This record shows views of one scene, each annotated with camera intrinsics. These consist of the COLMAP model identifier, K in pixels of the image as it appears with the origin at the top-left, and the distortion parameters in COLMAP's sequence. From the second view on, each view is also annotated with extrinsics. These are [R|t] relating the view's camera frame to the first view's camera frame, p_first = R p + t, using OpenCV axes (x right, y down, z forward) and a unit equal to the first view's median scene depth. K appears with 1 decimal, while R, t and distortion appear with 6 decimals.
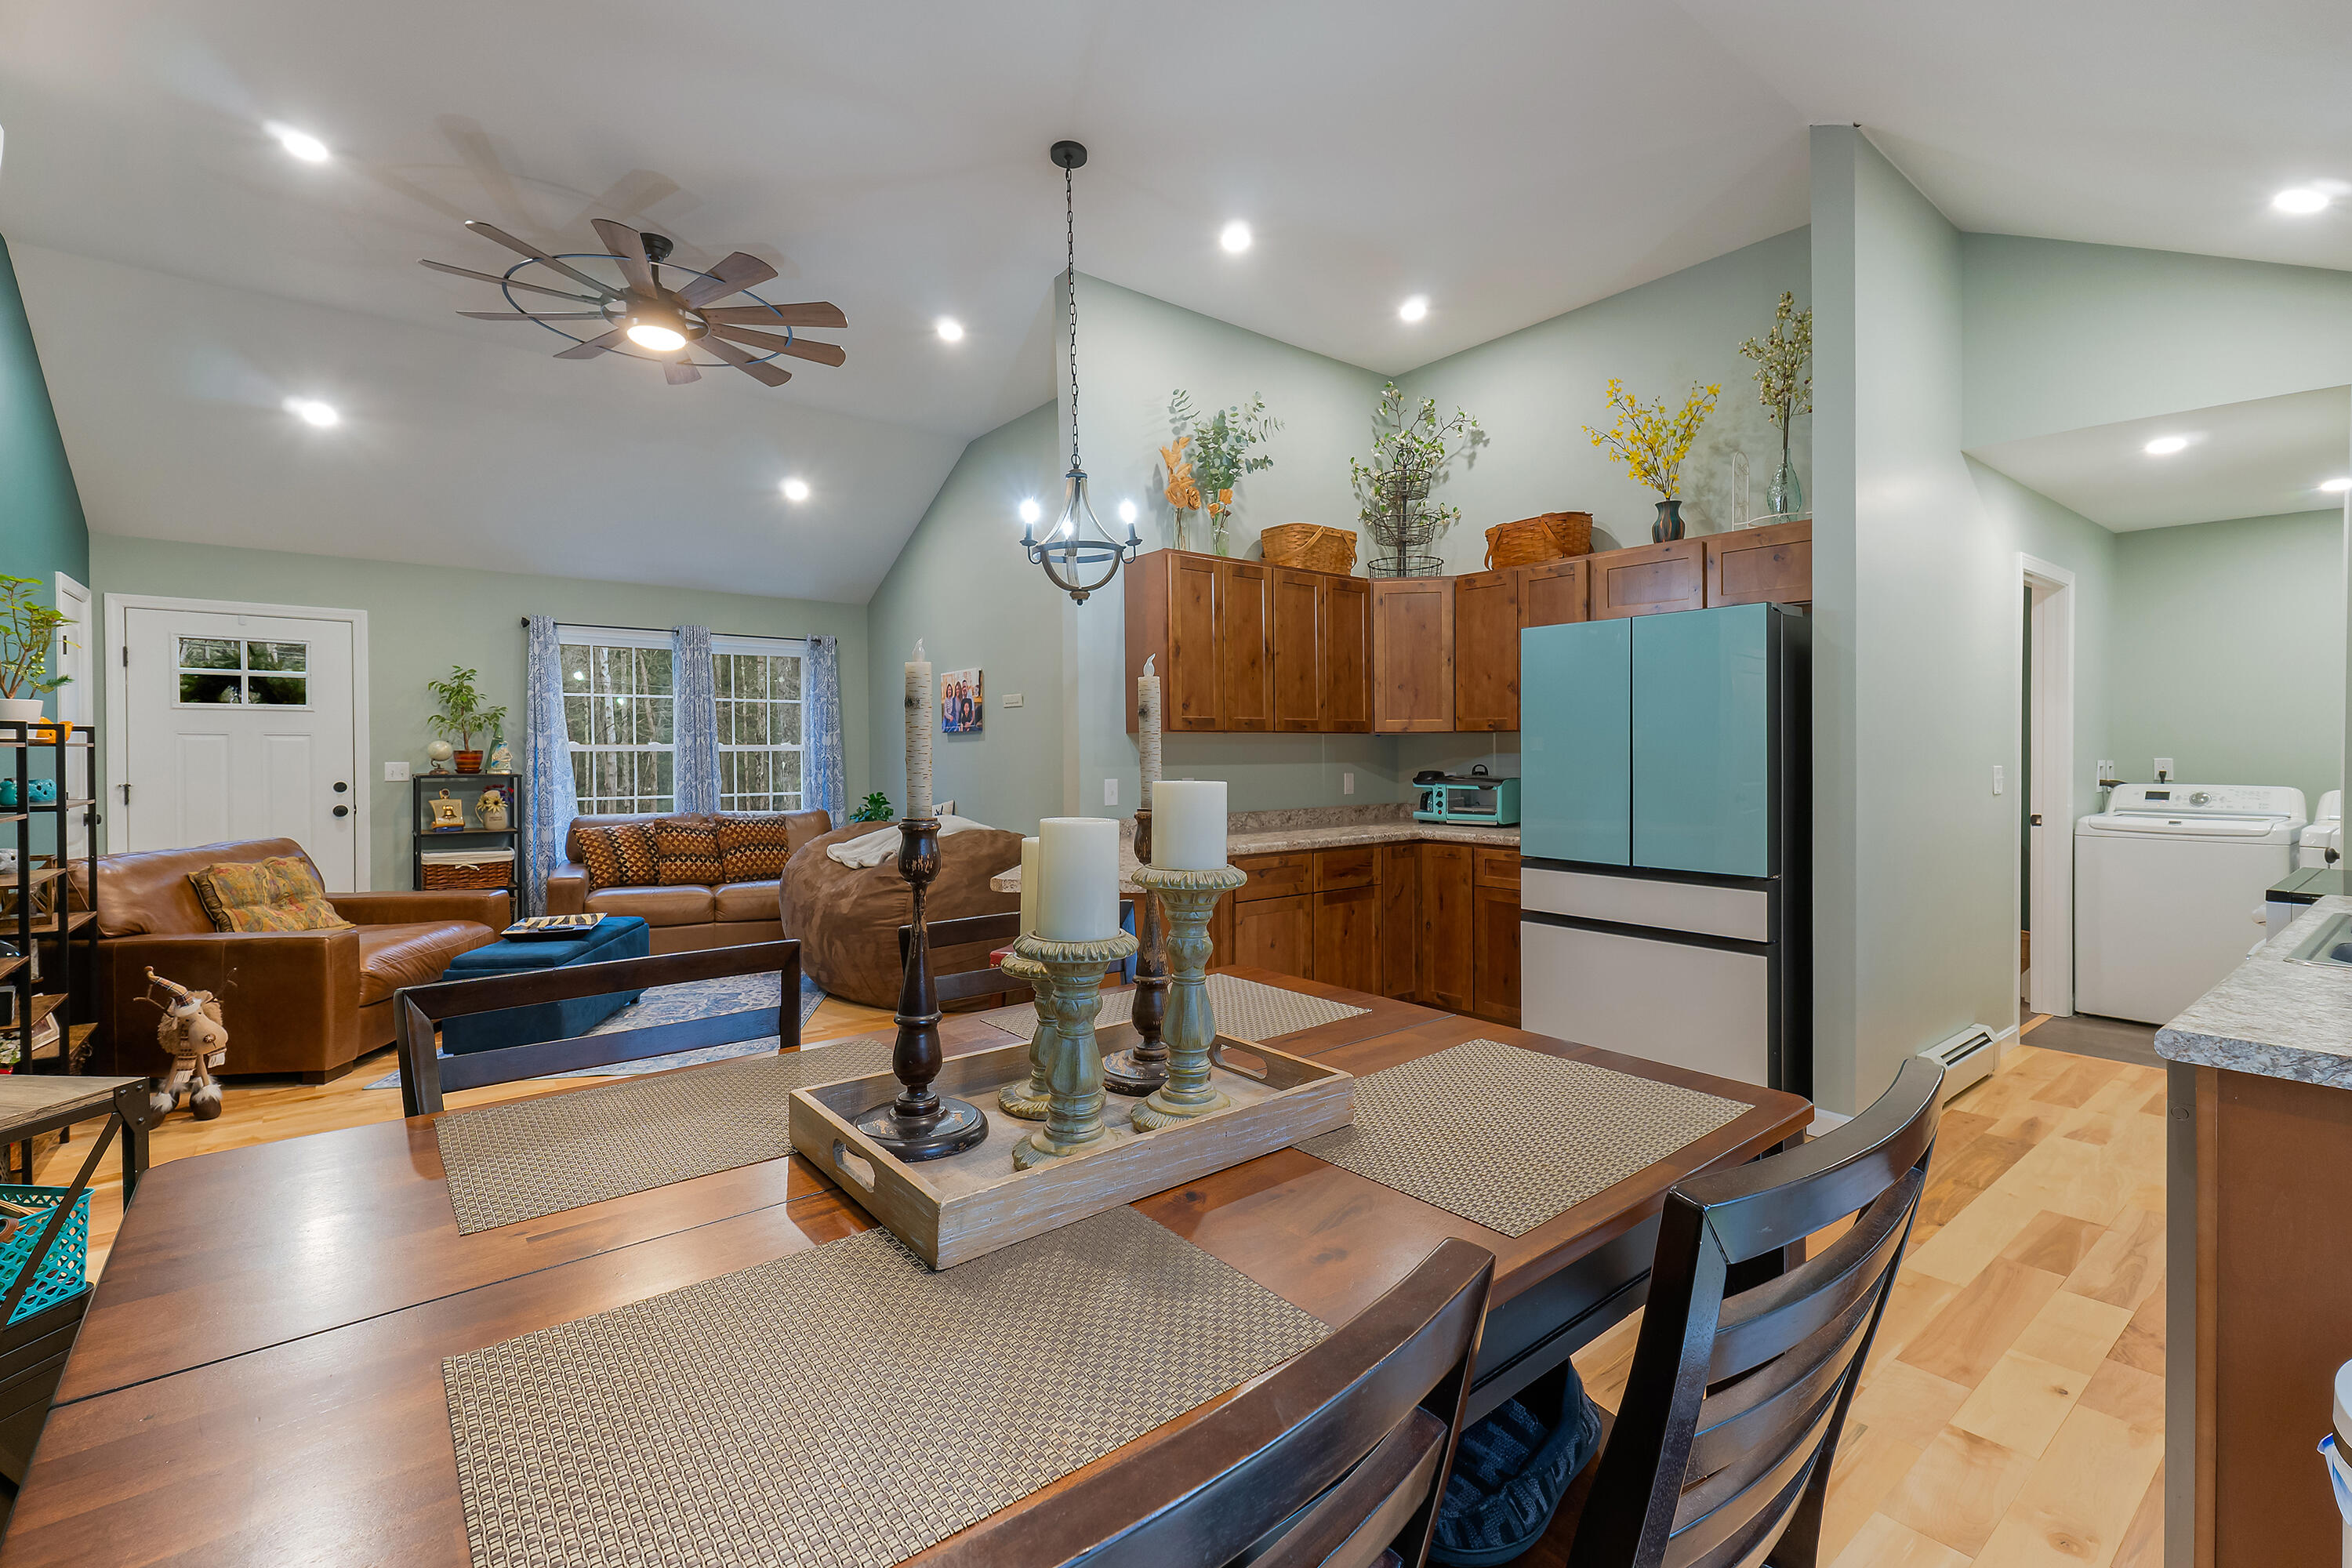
lens RADIAL K [[971.1, 0, 1176.7], [0, 971.1, 761.5], [0, 0, 1]] dist [0.015581, -0.005241]
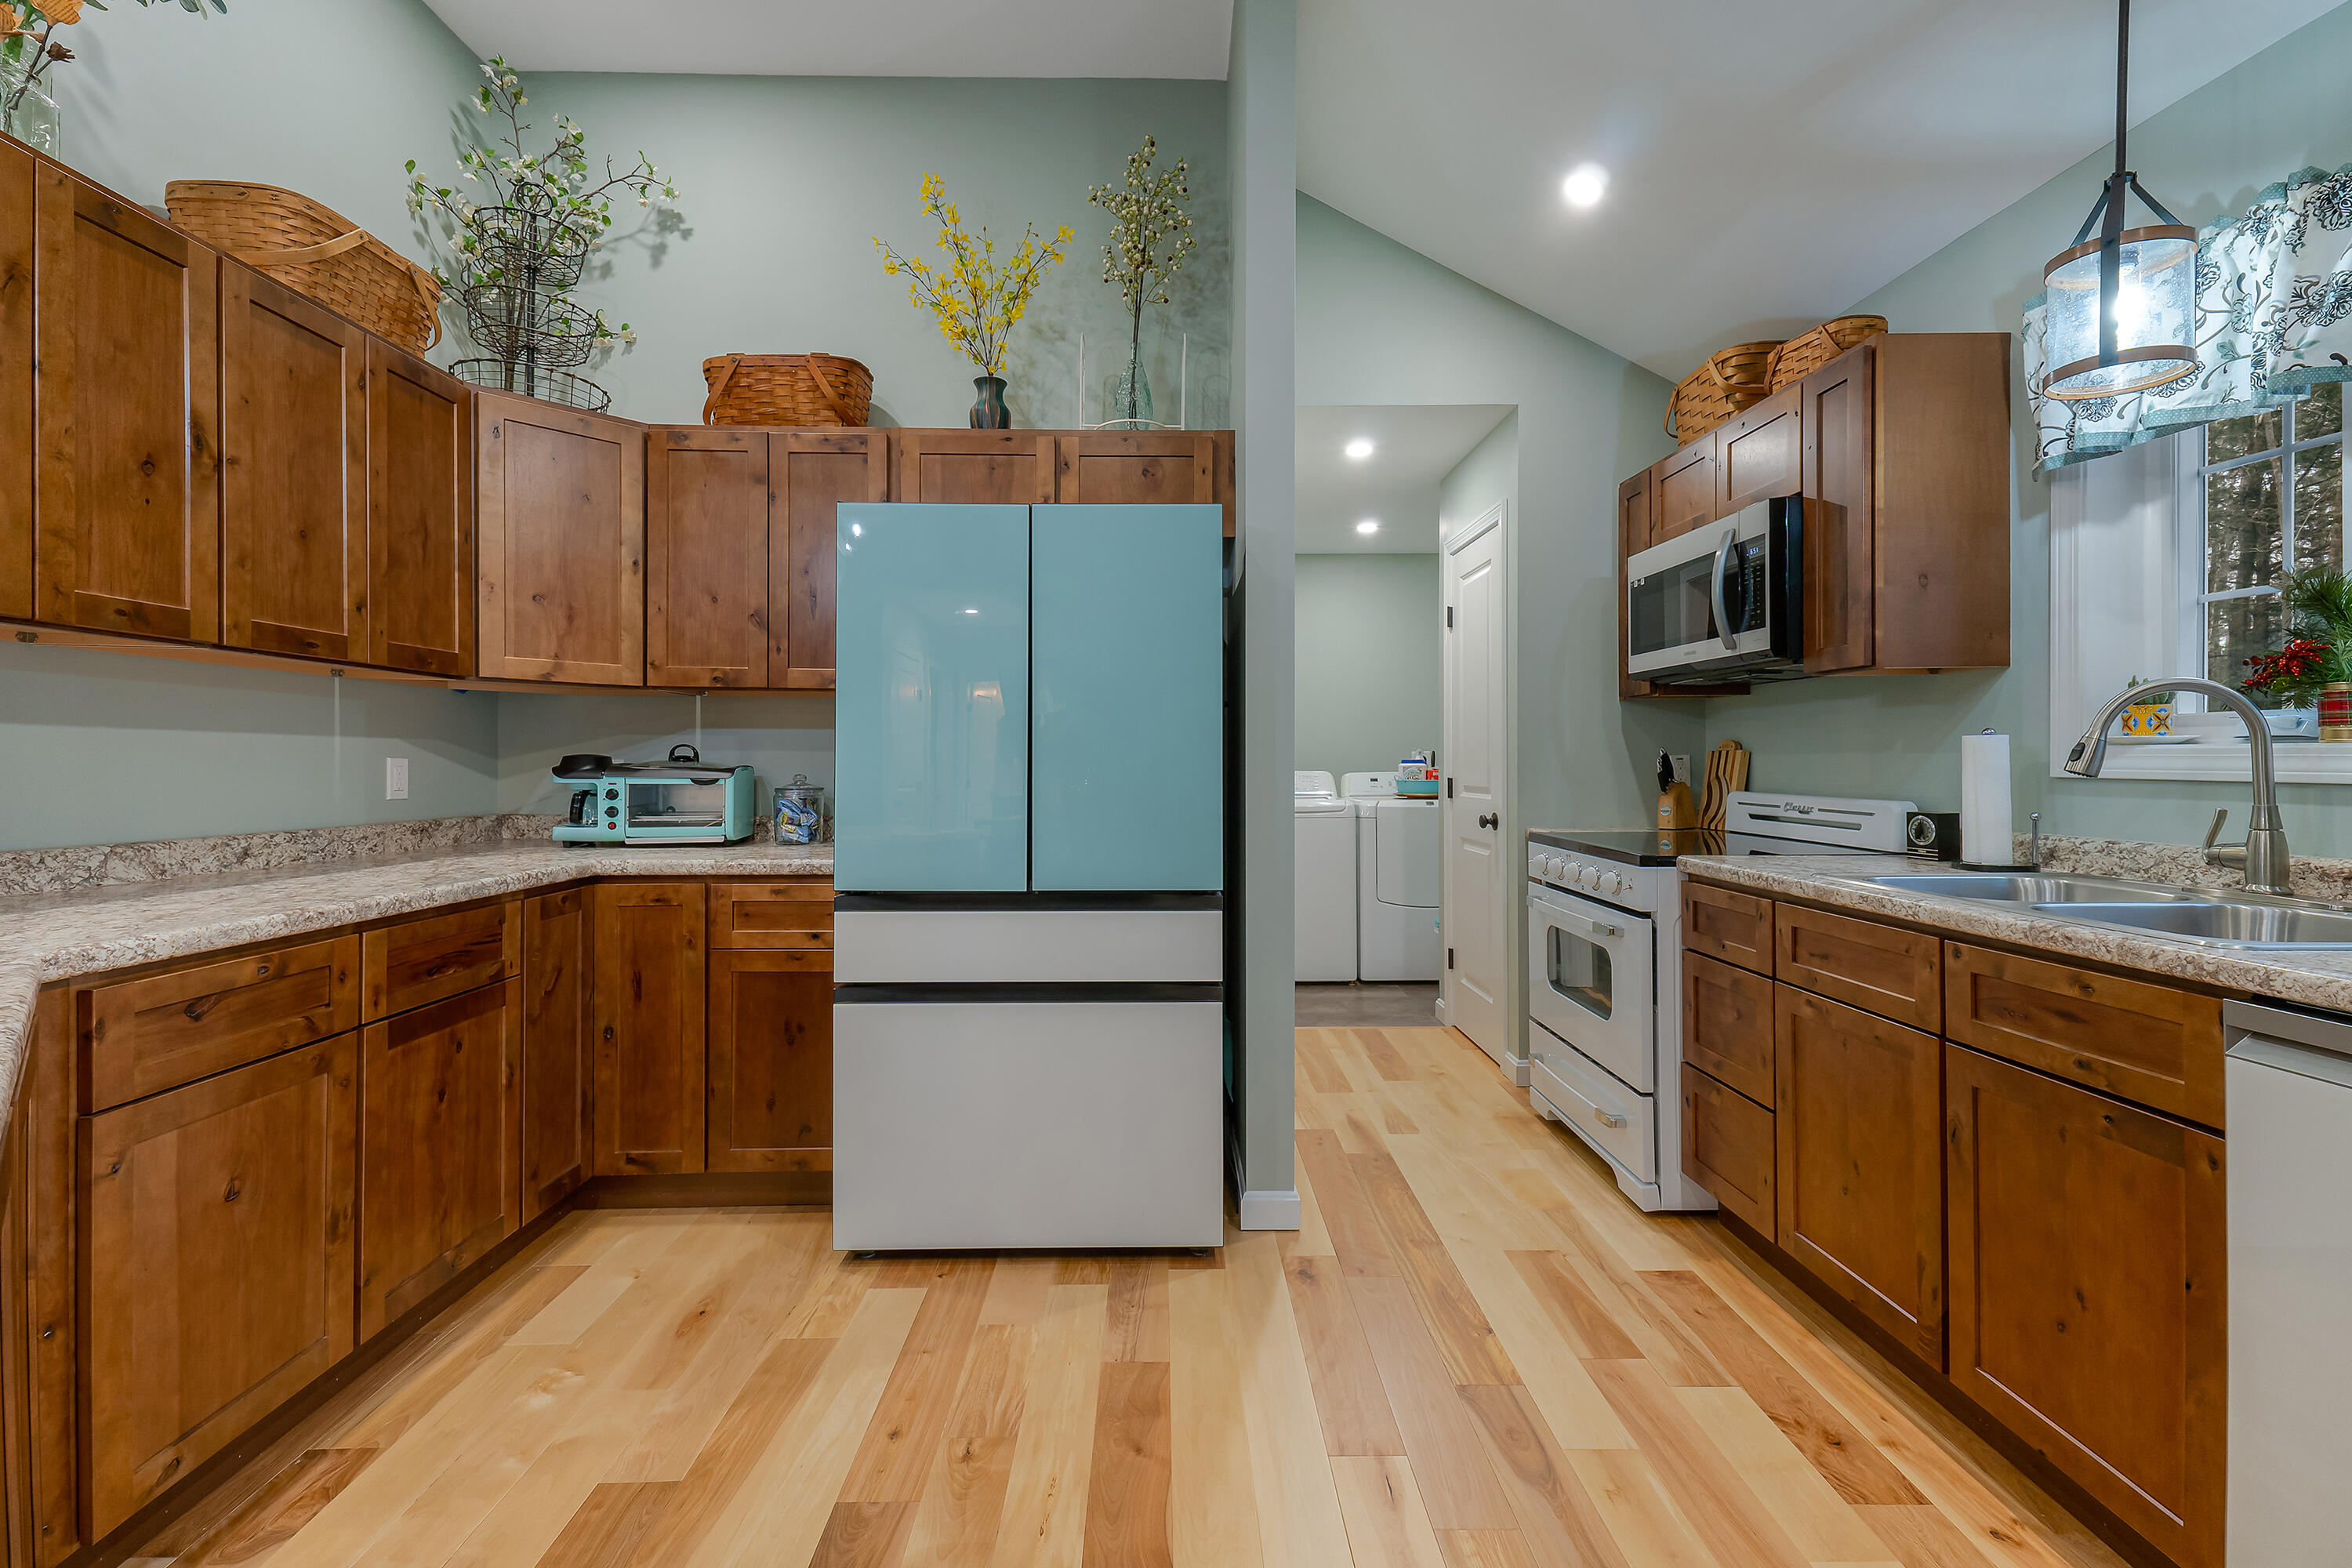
lens RADIAL K [[971.1, 0, 1176.7], [0, 971.1, 761.5], [0, 0, 1]] dist [0.015581, -0.005241]
pose [[0.612527, 0.010477, 0.790381, 0.019469], [0.001948, 0.999889, -0.014764, 0.025043], [-0.790448, 0.010583, 0.612438, 0.410436]]
